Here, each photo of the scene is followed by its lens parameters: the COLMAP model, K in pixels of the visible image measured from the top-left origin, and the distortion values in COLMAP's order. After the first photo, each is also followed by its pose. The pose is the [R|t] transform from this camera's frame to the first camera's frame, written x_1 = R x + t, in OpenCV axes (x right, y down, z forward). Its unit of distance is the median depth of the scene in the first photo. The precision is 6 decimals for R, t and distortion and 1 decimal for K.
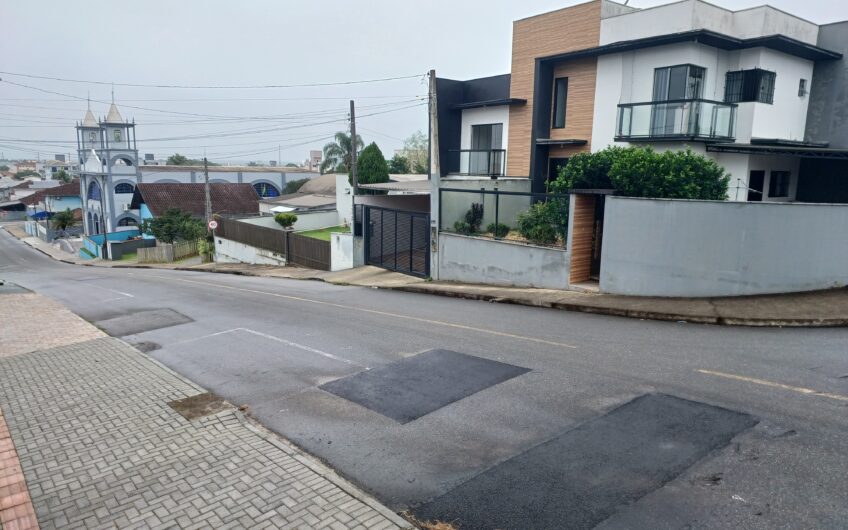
lens RADIAL K [[568.6, 0, 423.6], [0, 568.6, 268.6], [0, 0, 1]] dist [0.070410, -0.091192]
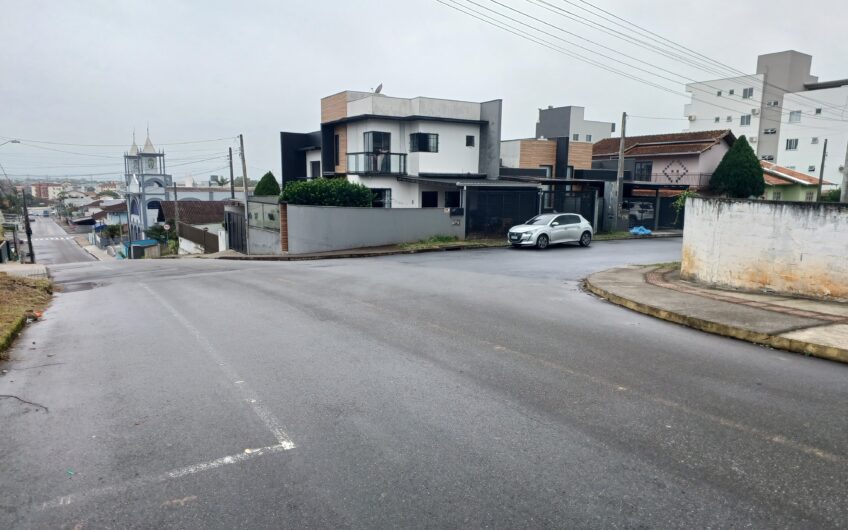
lens RADIAL K [[568.6, 0, 423.6], [0, 568.6, 268.6], [0, 0, 1]] dist [0.070410, -0.091192]
pose [[0.994136, 0.011296, -0.107541, 0.781579], [-0.014766, 0.999394, -0.031525, 0.116473], [0.107120, 0.032928, 0.993701, -0.696457]]
